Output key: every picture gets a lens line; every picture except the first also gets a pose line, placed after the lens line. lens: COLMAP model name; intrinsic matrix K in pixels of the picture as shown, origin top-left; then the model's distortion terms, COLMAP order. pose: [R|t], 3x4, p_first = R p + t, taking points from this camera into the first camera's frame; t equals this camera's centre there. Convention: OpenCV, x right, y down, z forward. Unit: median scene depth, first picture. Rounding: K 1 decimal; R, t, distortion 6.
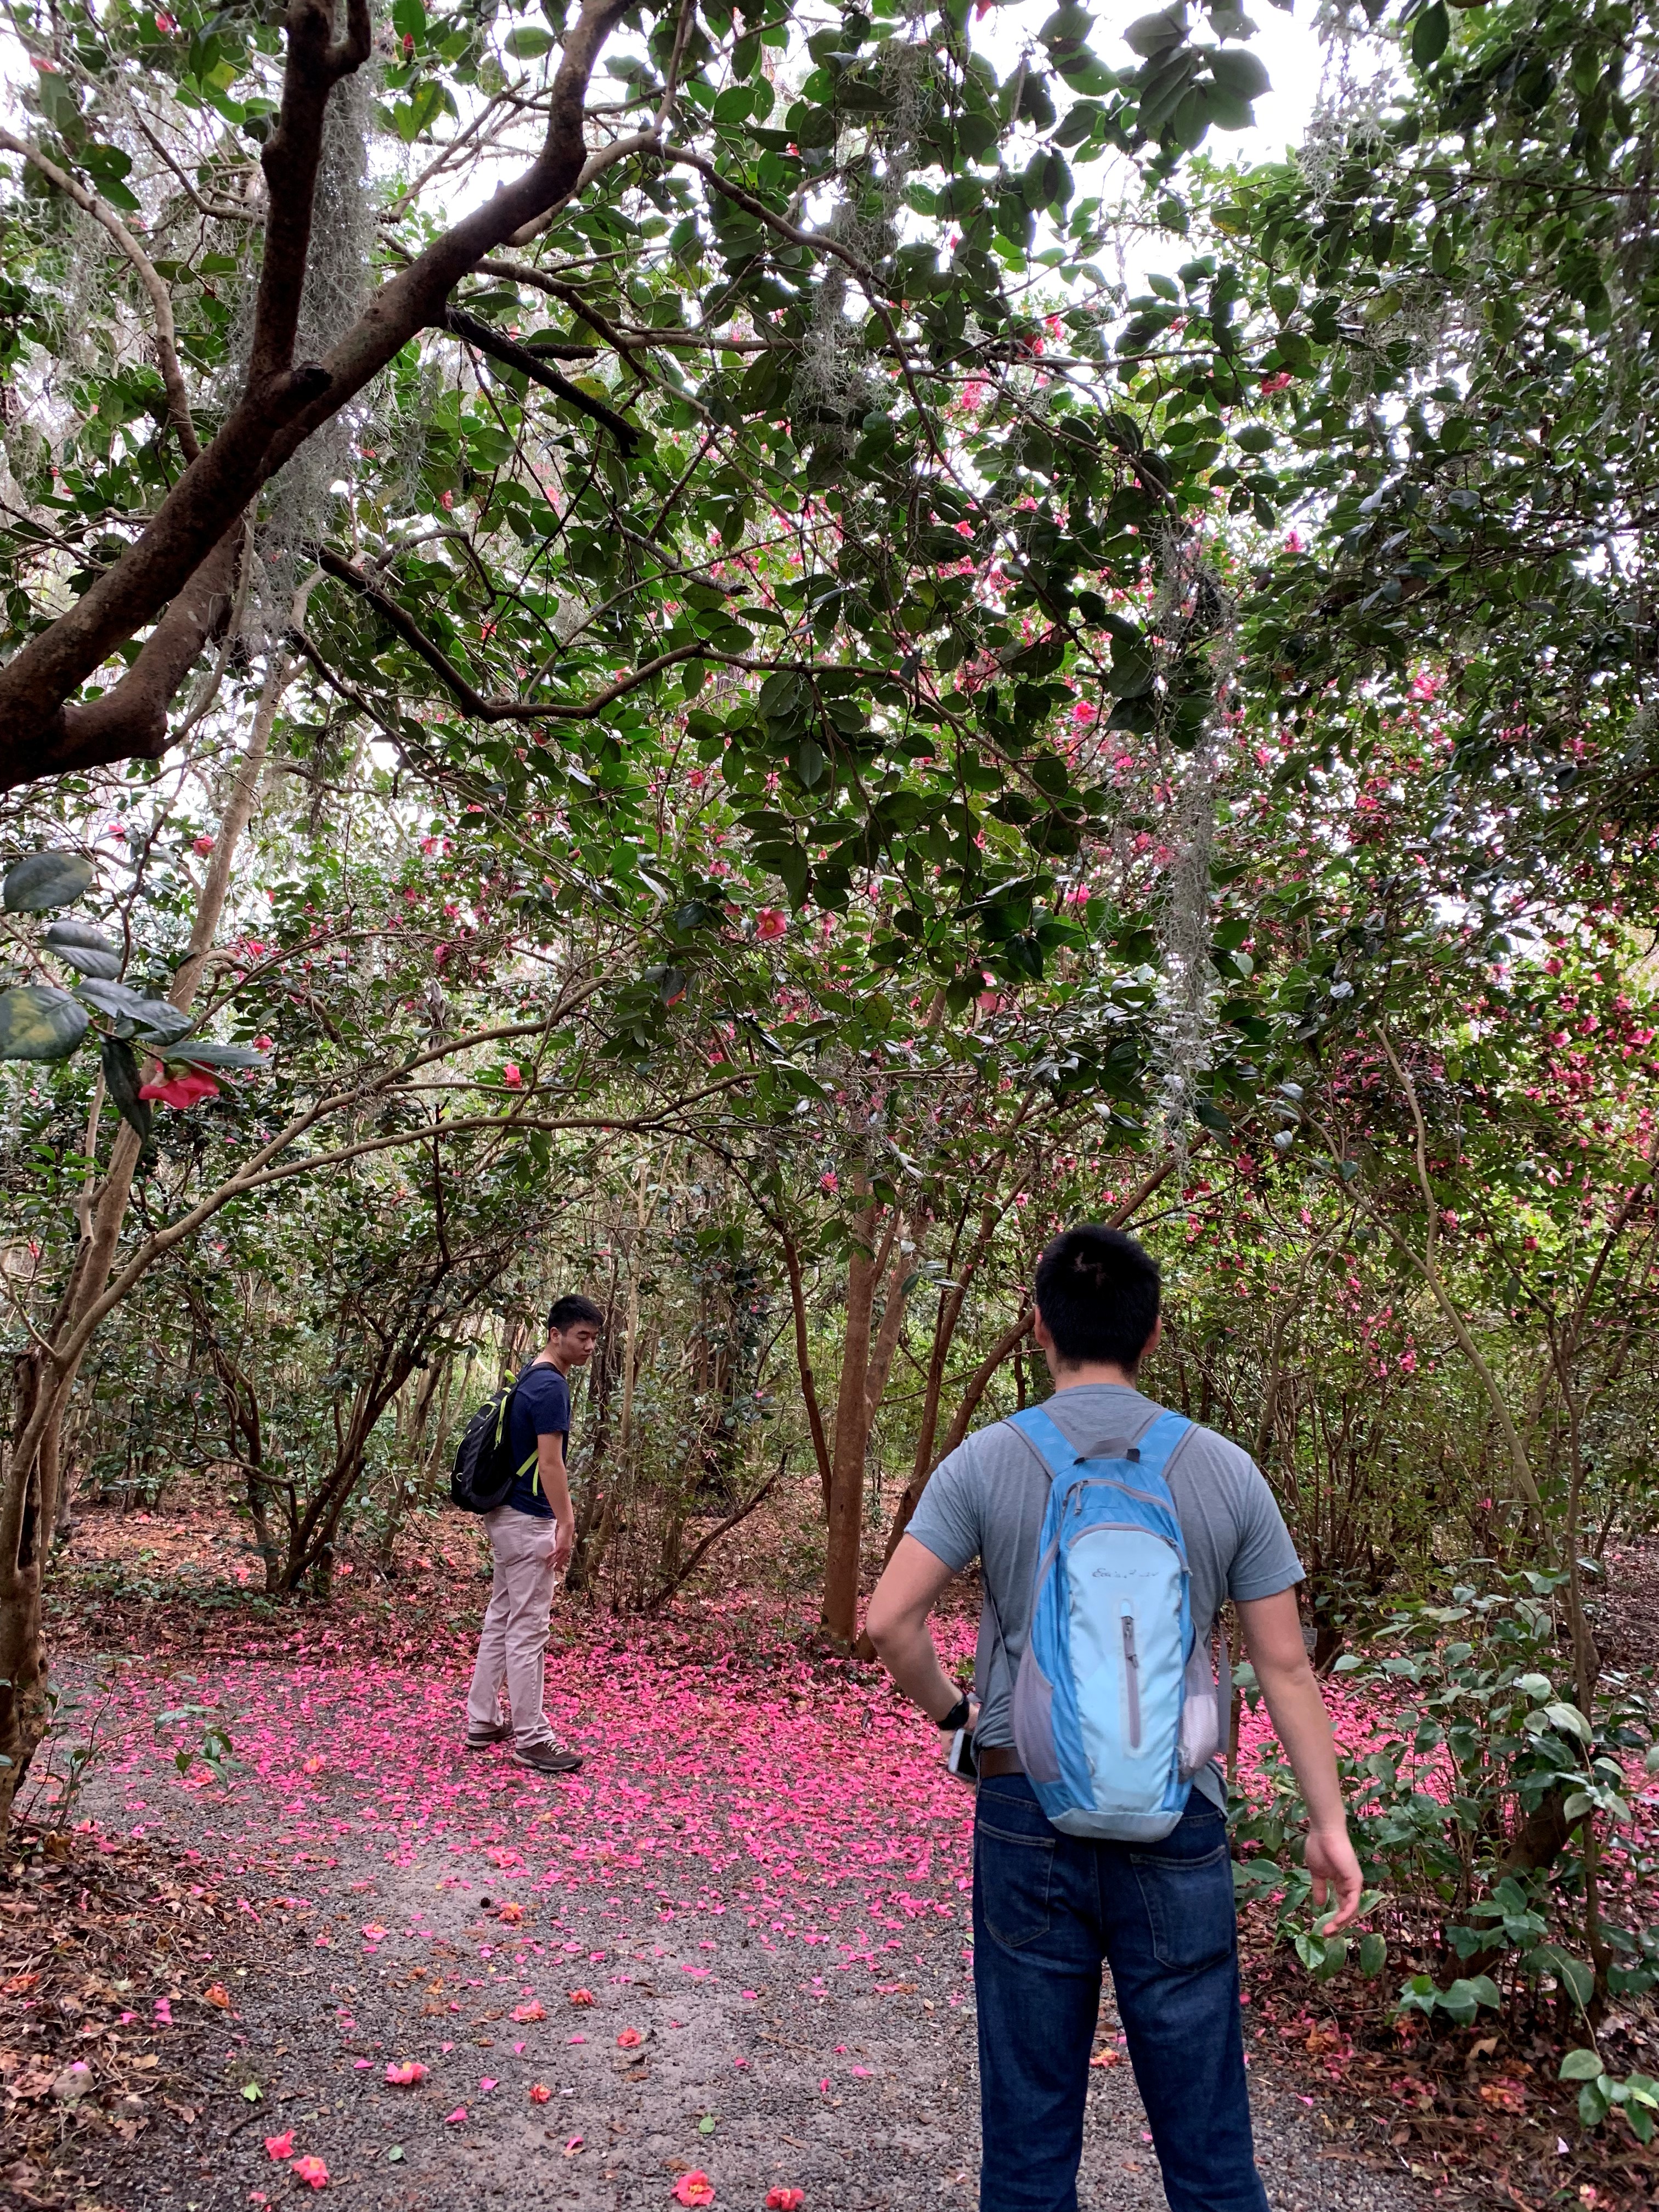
lens RADIAL K [[1633.2, 0, 820.4], [0, 1633.2, 1085.0], [0, 0, 1]] dist [0.034012, -0.000401]
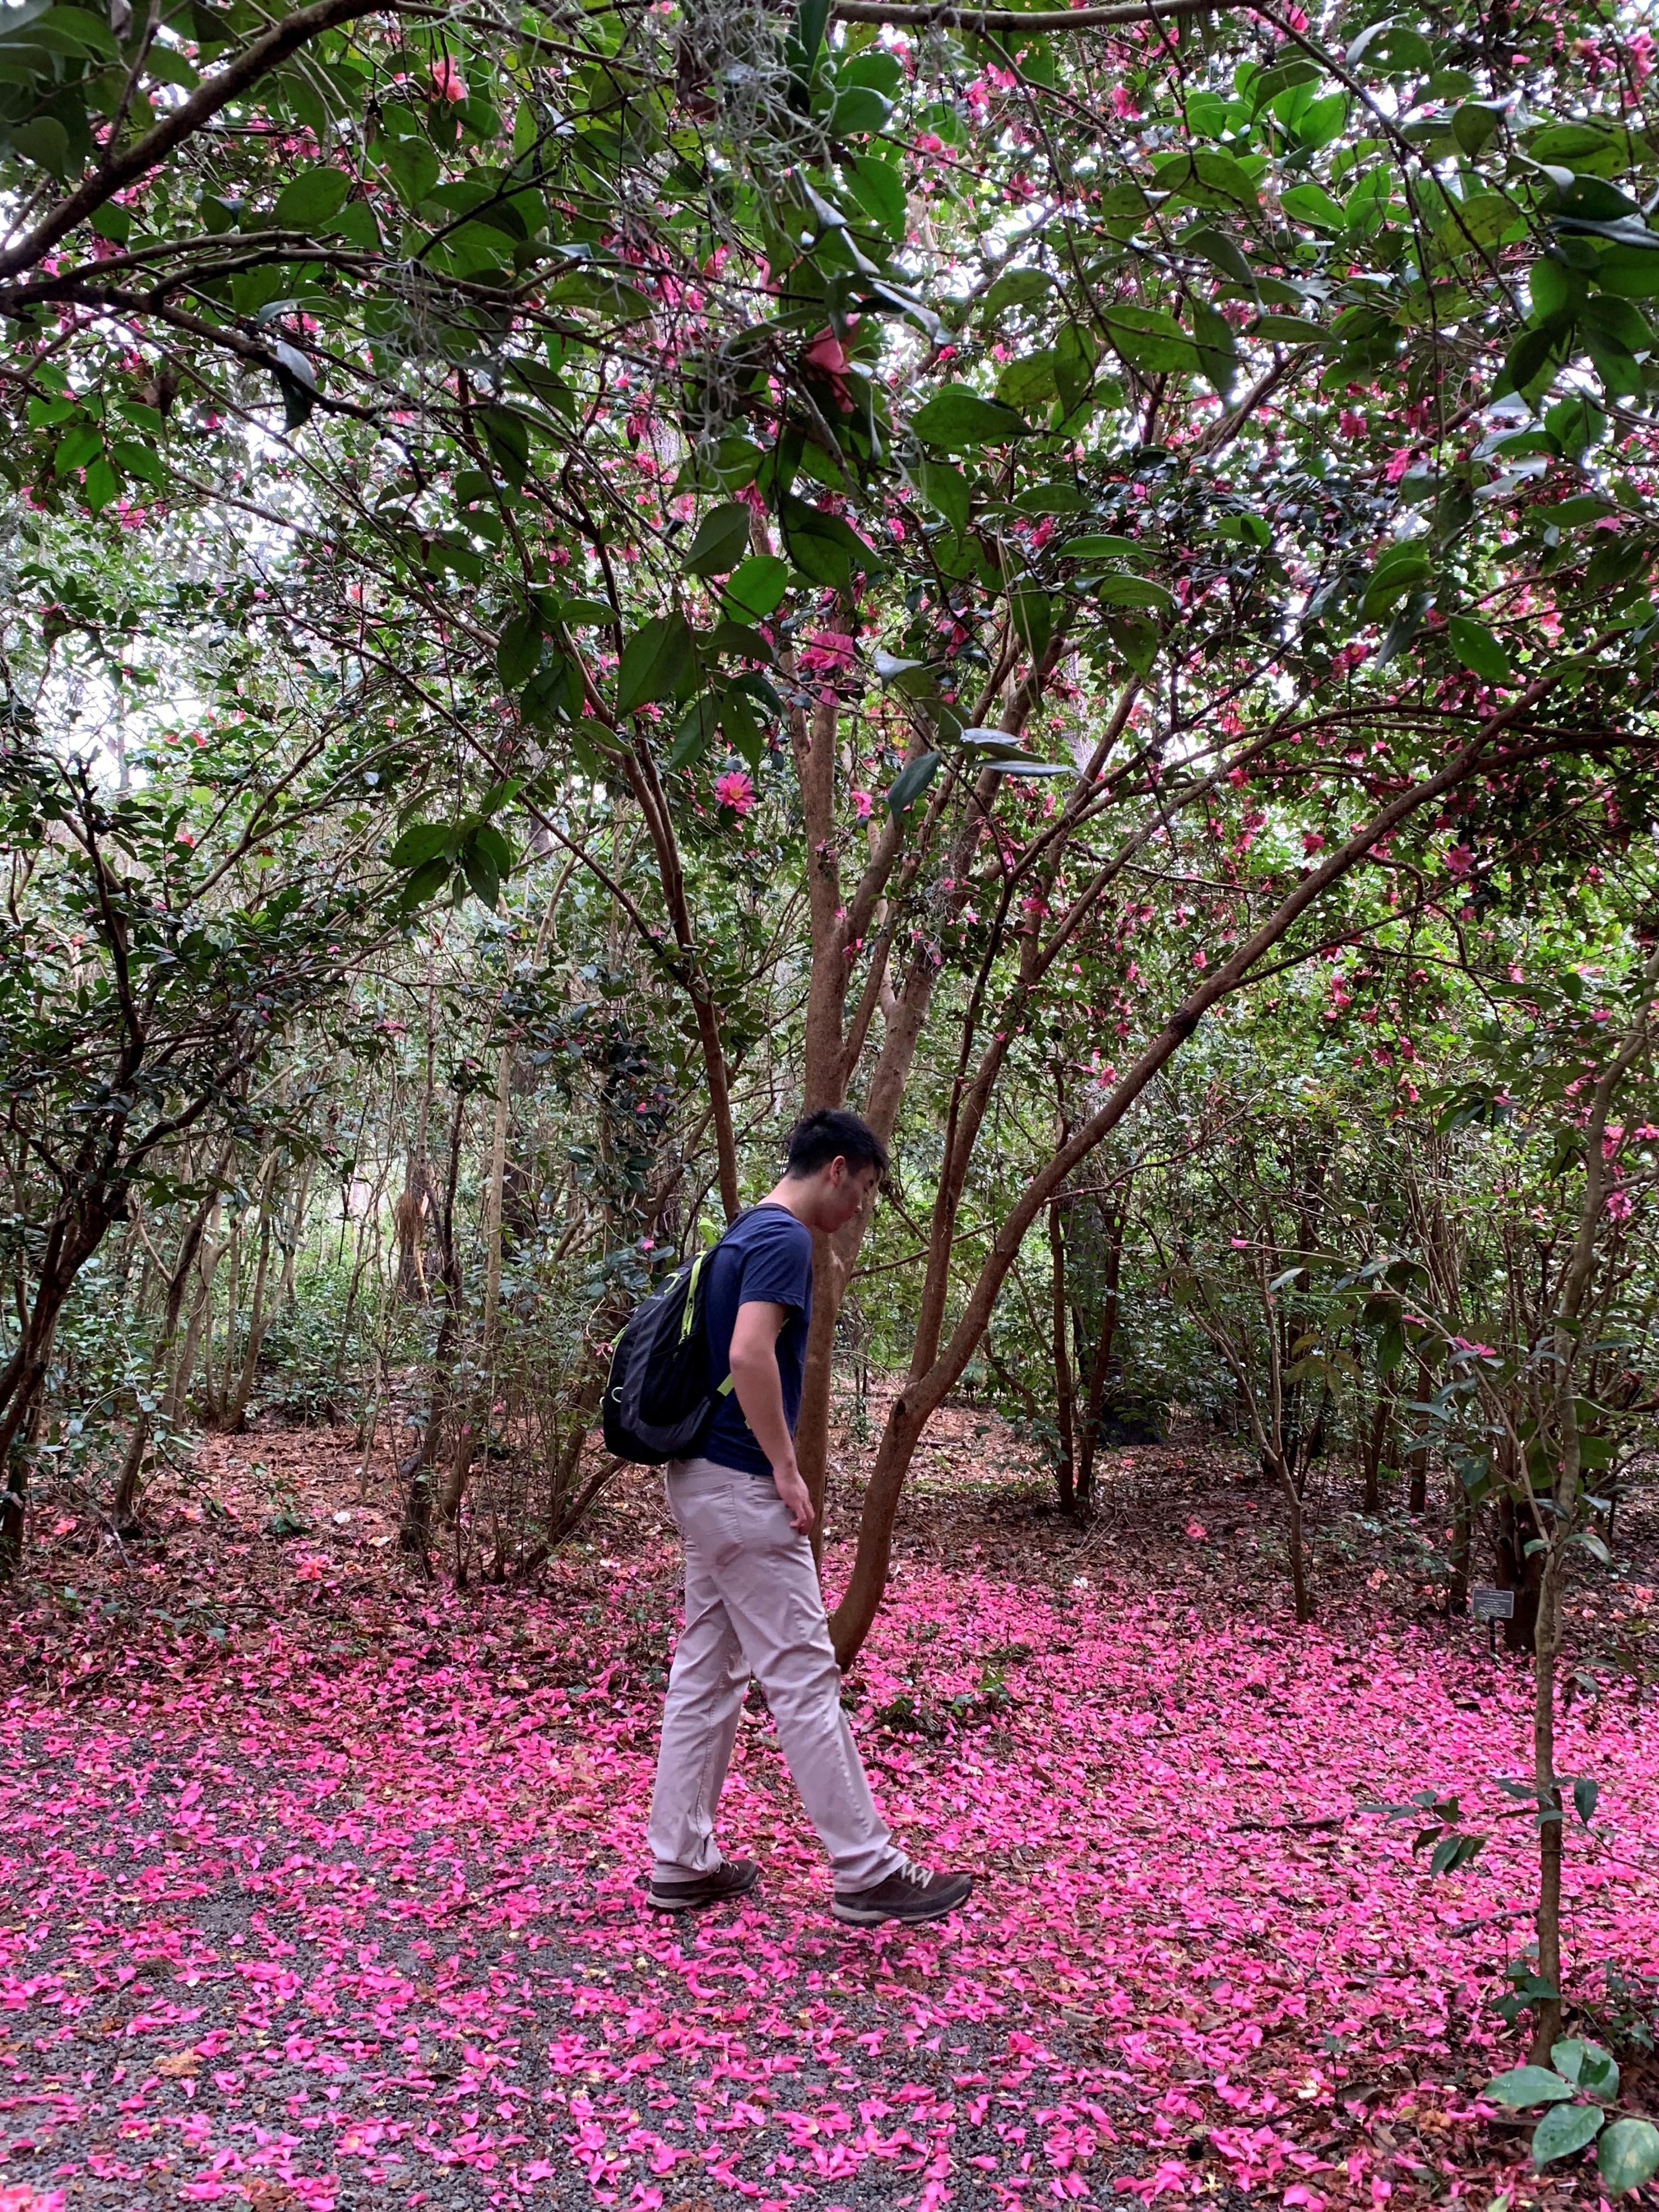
lens RADIAL K [[1948.9, 0, 833.4], [0, 1948.9, 1115.6], [0, 0, 1]] dist [0.011608, 0.002997]
pose [[0.999742, -0.012440, 0.019014, 0.015906], [0.010448, 0.994778, 0.101525, 0.066253], [-0.020178, -0.101301, 0.994651, 0.285730]]
